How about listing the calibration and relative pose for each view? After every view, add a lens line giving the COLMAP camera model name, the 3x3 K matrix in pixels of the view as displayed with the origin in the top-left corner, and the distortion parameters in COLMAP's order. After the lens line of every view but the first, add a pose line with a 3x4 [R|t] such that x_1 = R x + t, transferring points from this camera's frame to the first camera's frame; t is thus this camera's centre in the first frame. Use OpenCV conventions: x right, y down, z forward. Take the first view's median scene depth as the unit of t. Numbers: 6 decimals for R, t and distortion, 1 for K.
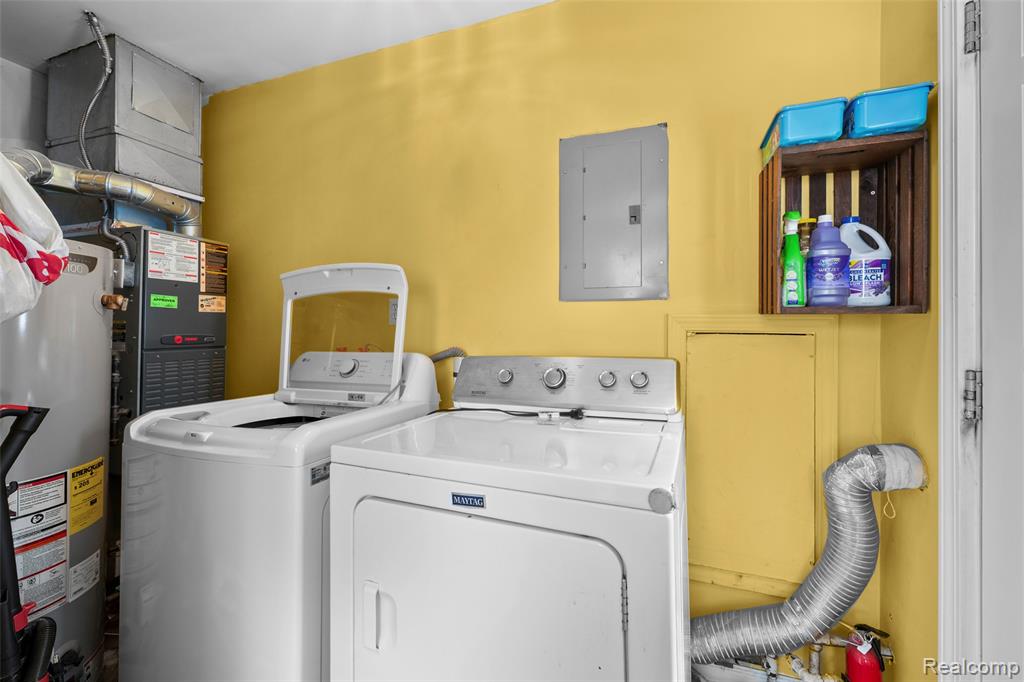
lens RADIAL K [[418.5, 0, 508.3], [0, 418.5, 324.4], [0, 0, 1]] dist [0.000893, 0.000851]
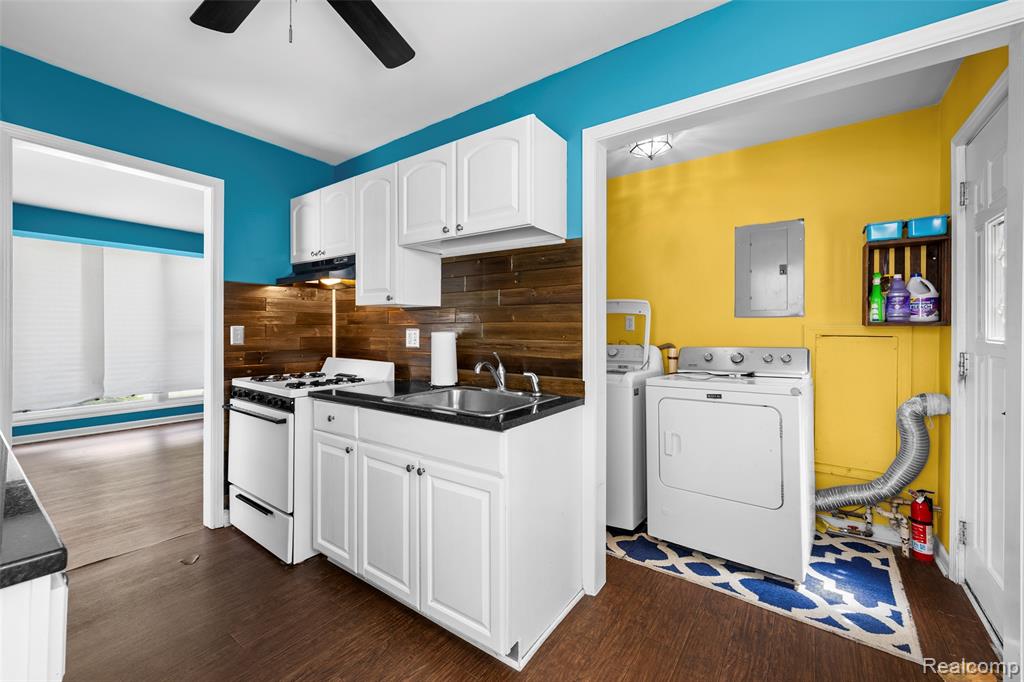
lens RADIAL K [[418.5, 0, 506.7], [0, 418.5, 330.7], [0, 0, 1]] dist [0.000893, 0.000851]
pose [[0.961989, 0.002422, -0.273076, -0.445426], [-0.001119, 0.999987, 0.004927, -0.009599], [0.273085, -0.004434, 0.961980, -1.350716]]
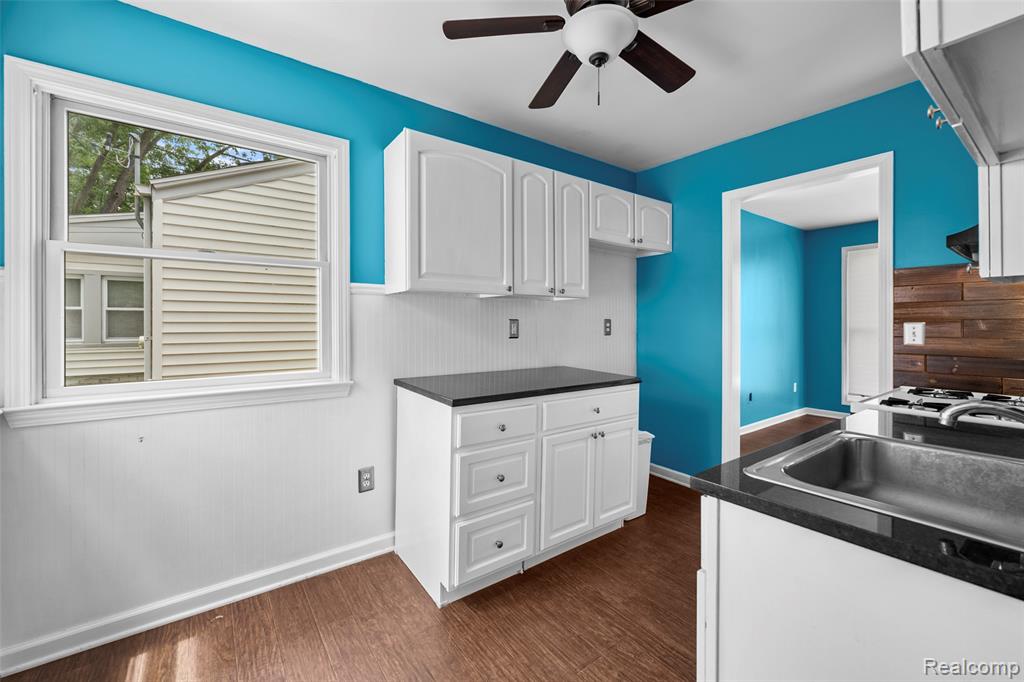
lens RADIAL K [[418.5, 0, 502.6], [0, 418.5, 325.1], [0, 0, 1]] dist [0.000893, 0.000851]
pose [[-0.566769, -0.008183, -0.823836, 1.179166], [-0.004392, 0.999966, -0.006911, 0.050421], [0.823865, -0.000299, -0.566786, 3.174750]]
